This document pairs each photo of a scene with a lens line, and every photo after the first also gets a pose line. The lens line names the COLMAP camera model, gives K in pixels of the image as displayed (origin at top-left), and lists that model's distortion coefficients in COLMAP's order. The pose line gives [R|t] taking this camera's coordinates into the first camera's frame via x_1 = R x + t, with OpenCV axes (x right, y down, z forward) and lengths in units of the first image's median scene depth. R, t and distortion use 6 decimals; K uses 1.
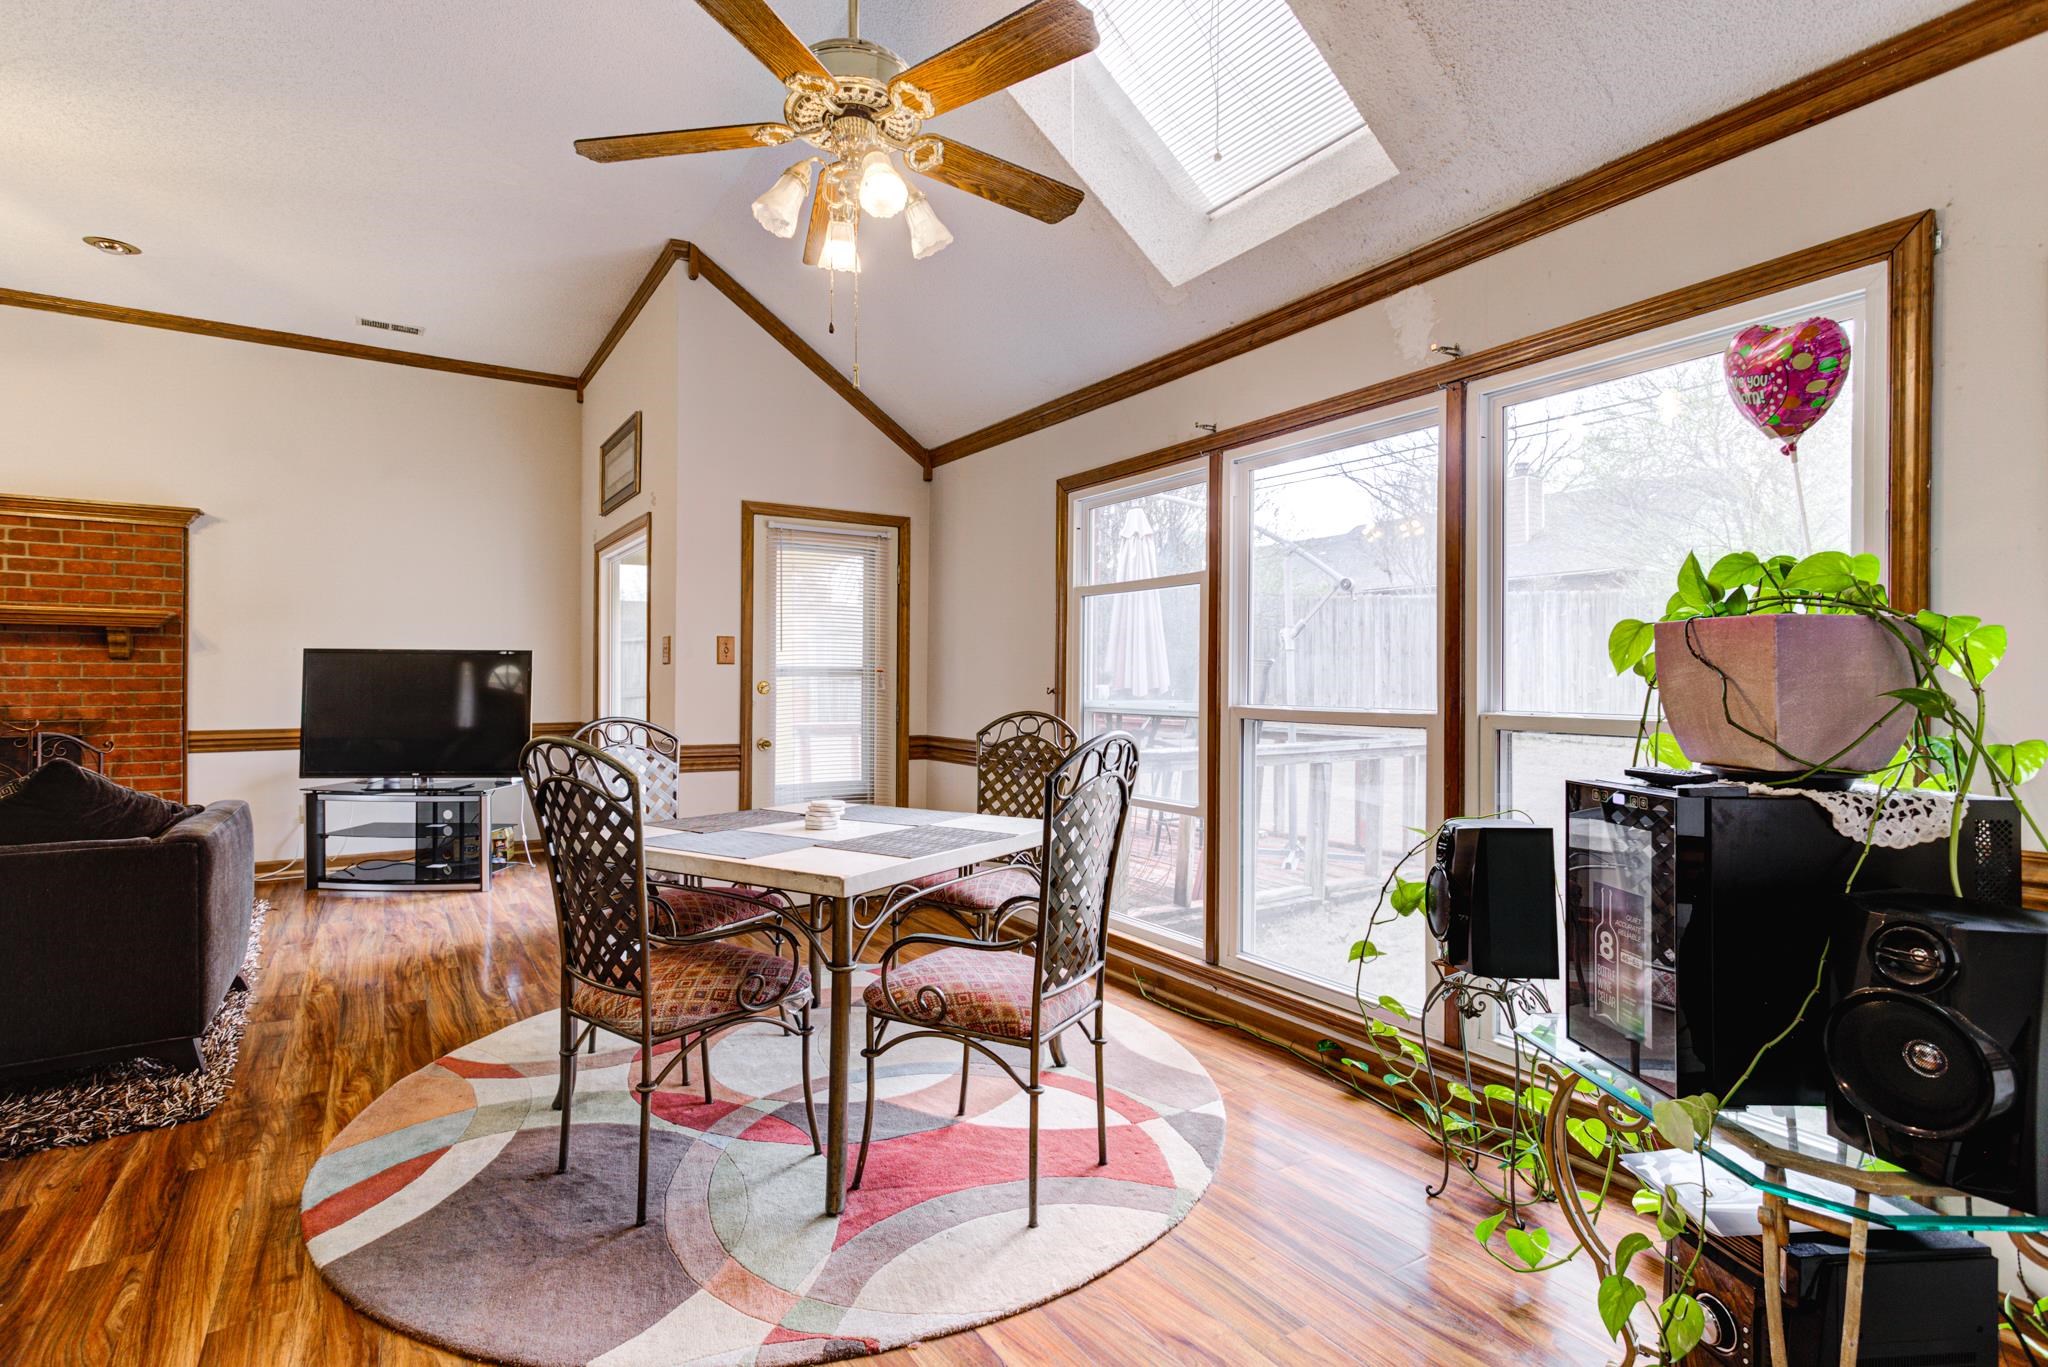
lens RADIAL K [[988.5, 0, 1026.8], [0, 988.5, 680.3], [0, 0, 1]] dist [-0.008001, 0.006309]
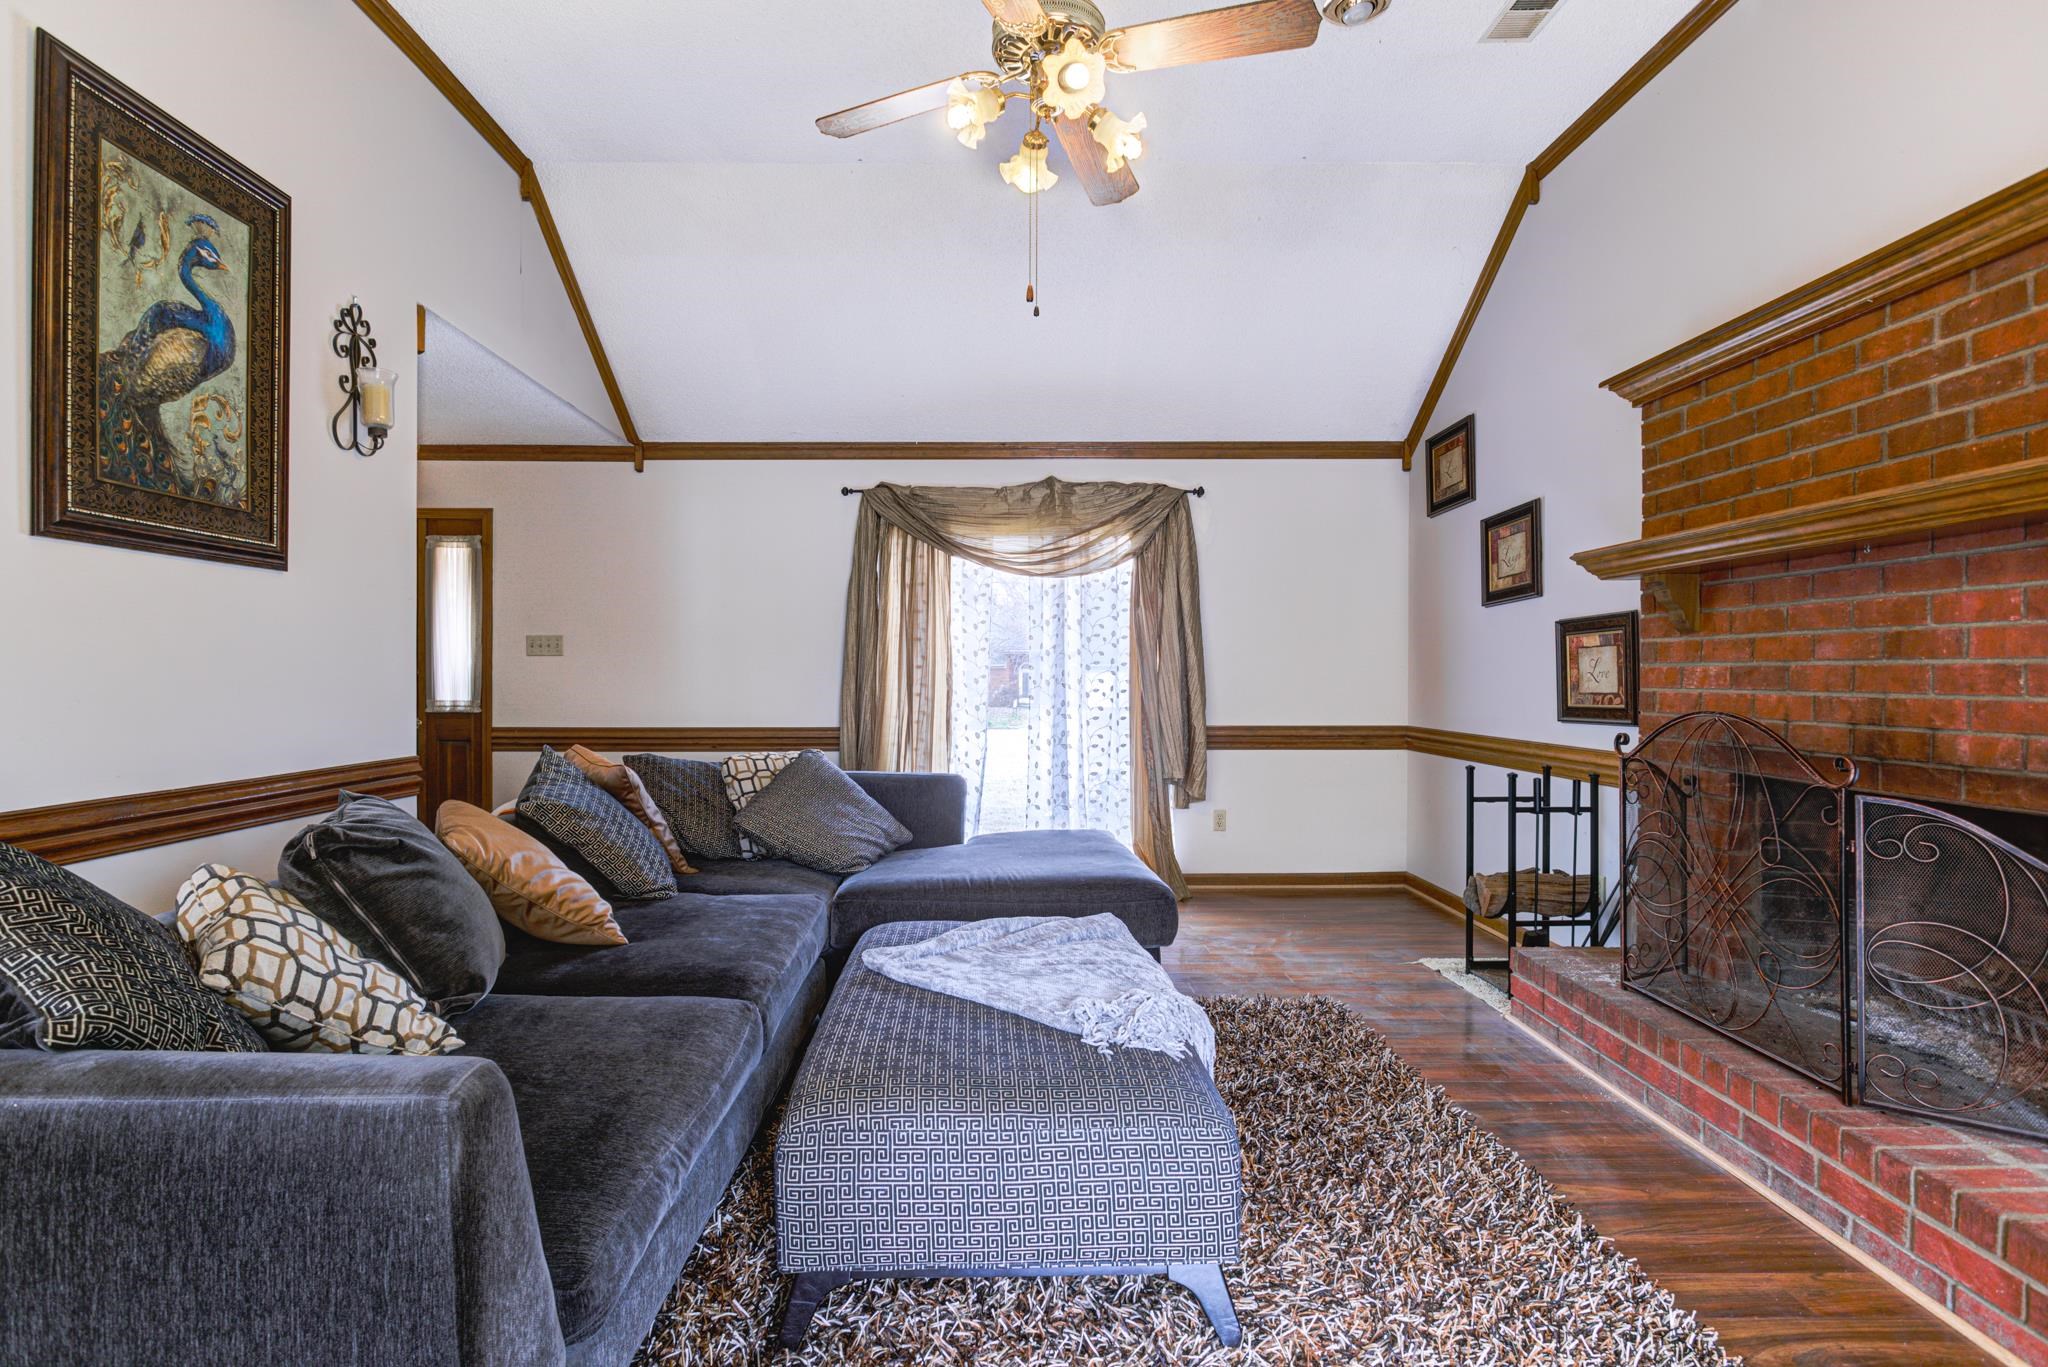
lens RADIAL K [[988.5, 0, 1024.6], [0, 988.5, 681.6], [0, 0, 1]] dist [-0.008001, 0.006309]
pose [[-0.510616, -0.000219, -0.859809, -0.464602], [-0.006217, 0.999975, 0.003437, 0.006569], [0.859787, 0.007101, -0.510604, 0.884405]]
